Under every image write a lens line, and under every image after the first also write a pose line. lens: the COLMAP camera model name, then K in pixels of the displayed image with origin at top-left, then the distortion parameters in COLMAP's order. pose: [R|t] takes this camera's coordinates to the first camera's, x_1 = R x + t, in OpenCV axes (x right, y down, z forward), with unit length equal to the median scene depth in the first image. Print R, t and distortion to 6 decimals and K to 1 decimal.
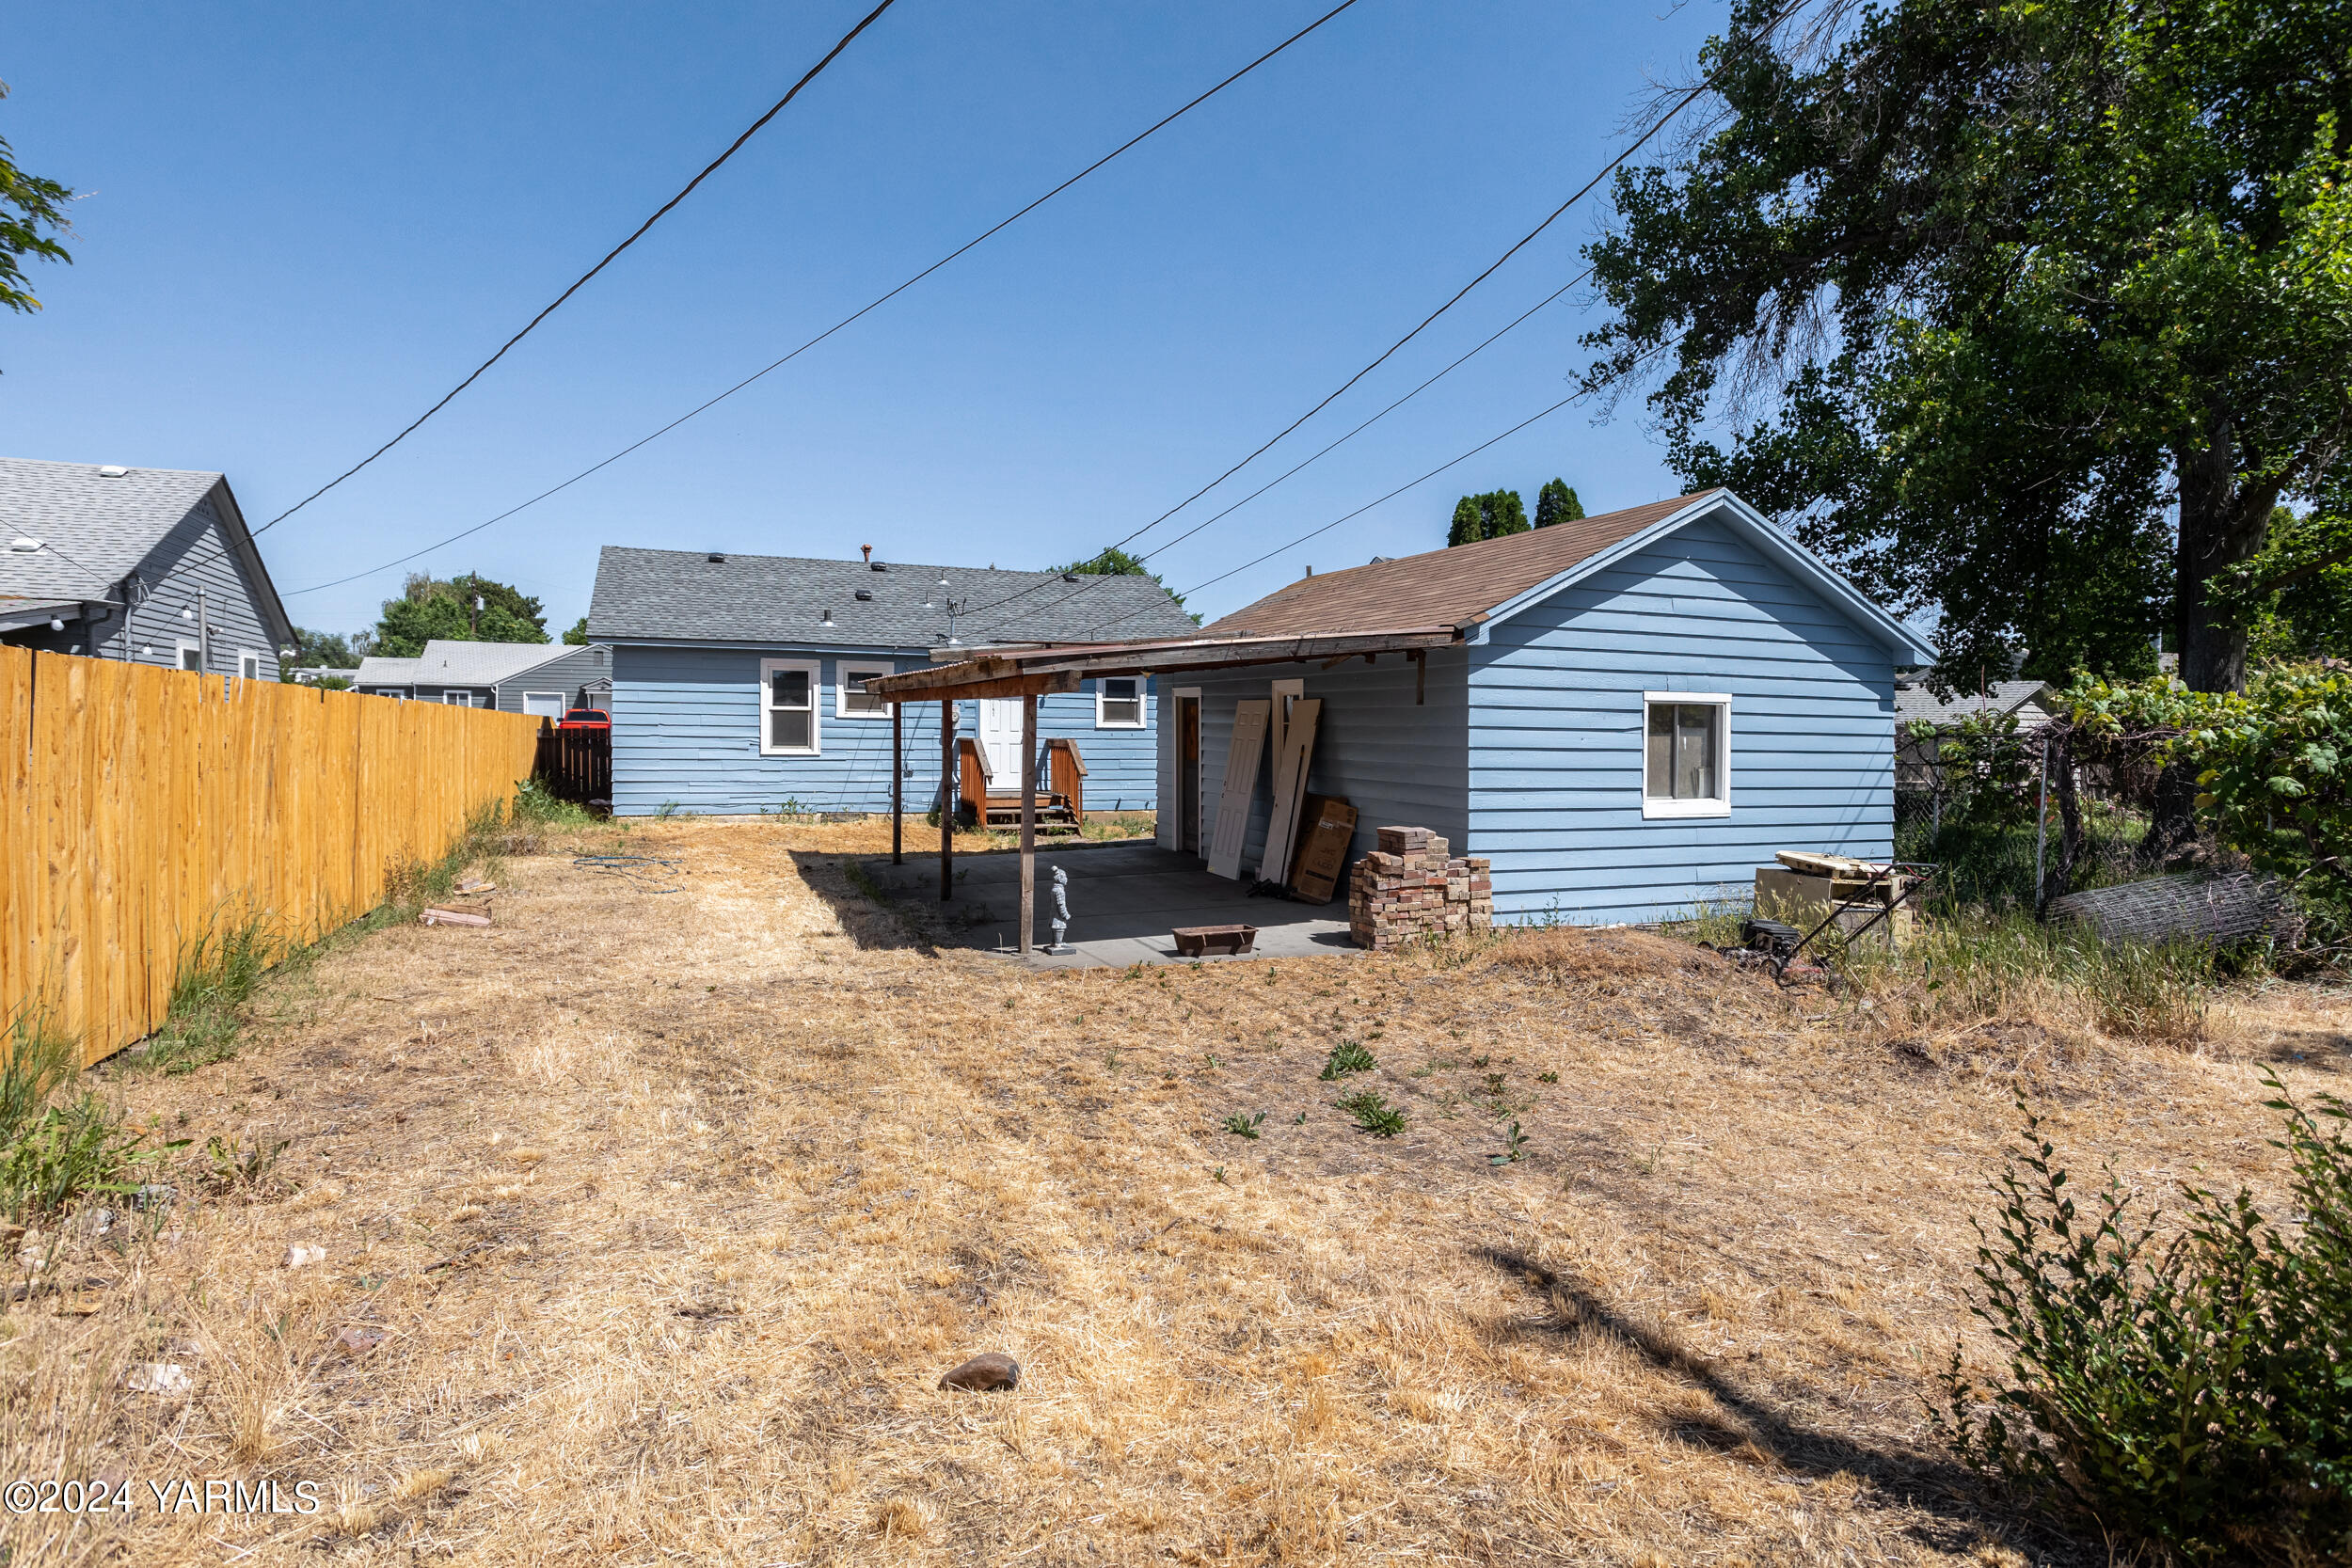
lens RADIAL K [[1206.7, 0, 1176.9], [0, 1206.7, 769.2], [0, 0, 1]] dist [0.002837, 0.002455]
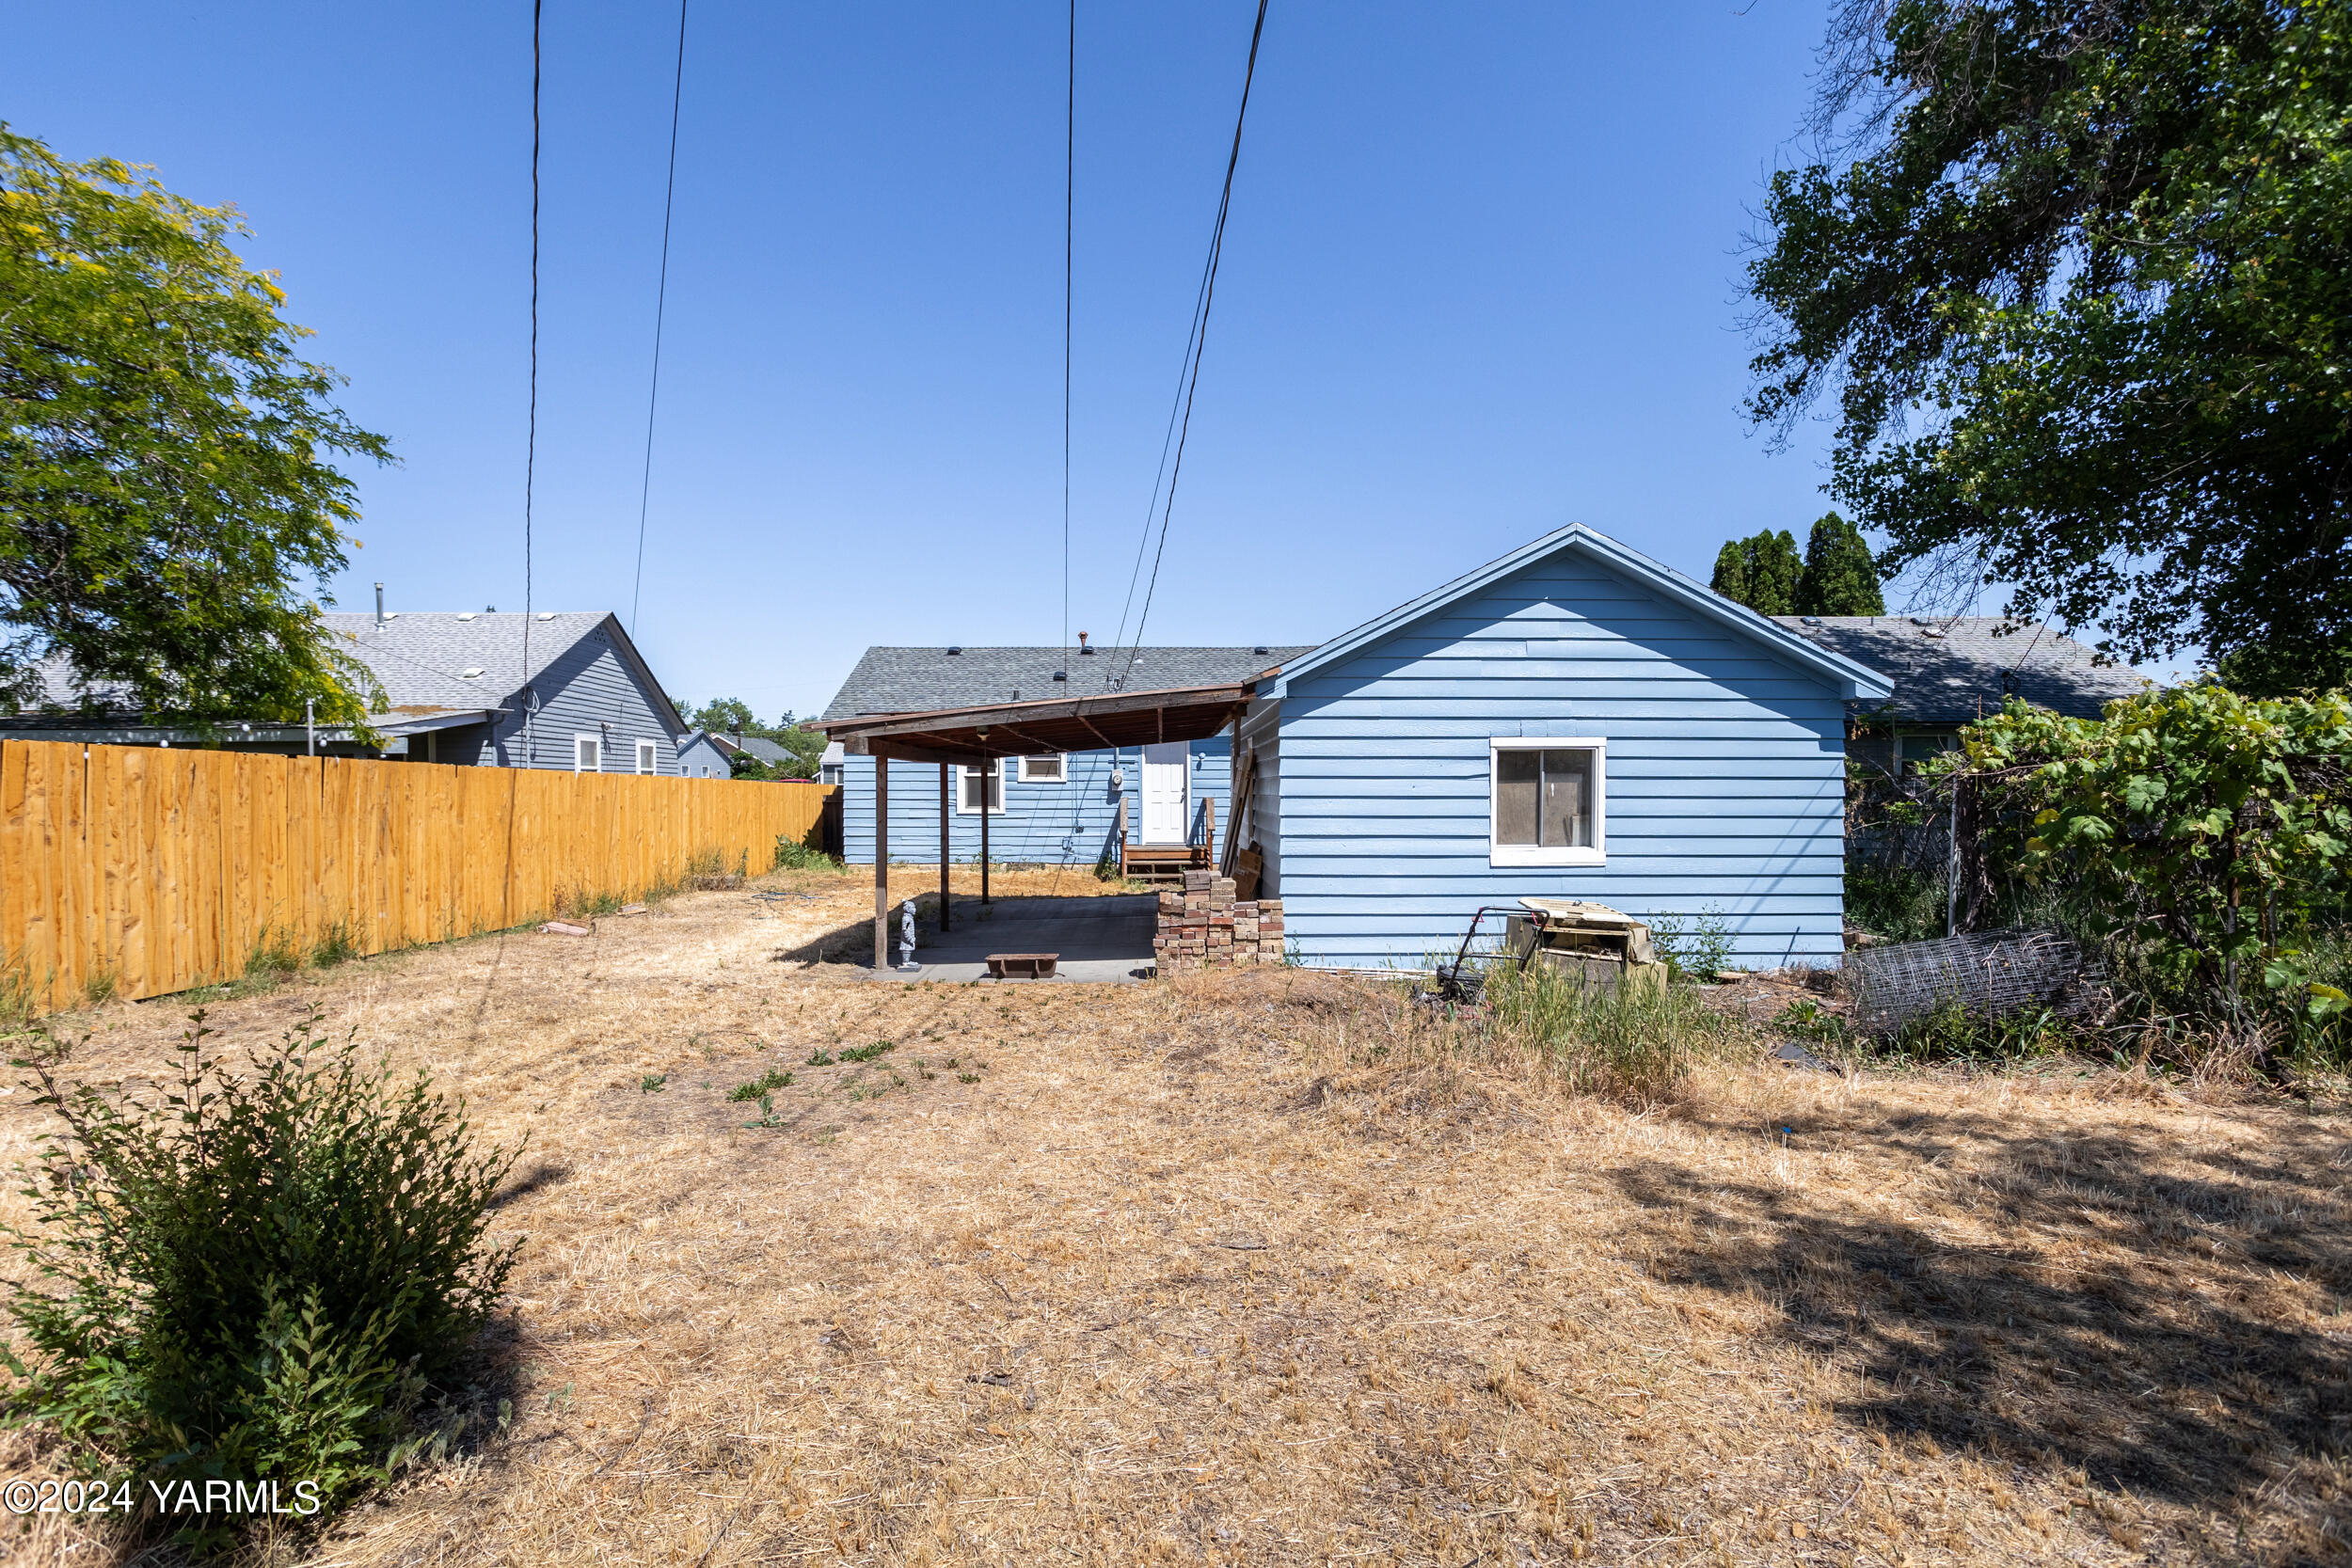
lens RADIAL K [[1132.4, 0, 1169.2], [0, 1132.4, 842.5], [0, 0, 1]] dist [-0.004541, 0.000118]
pose [[0.934456, 0.002127, -0.356073, 0.454880], [0.000988, 0.999963, 0.008568, 0.012642], [0.356078, -0.008358, 0.934419, 0.038059]]
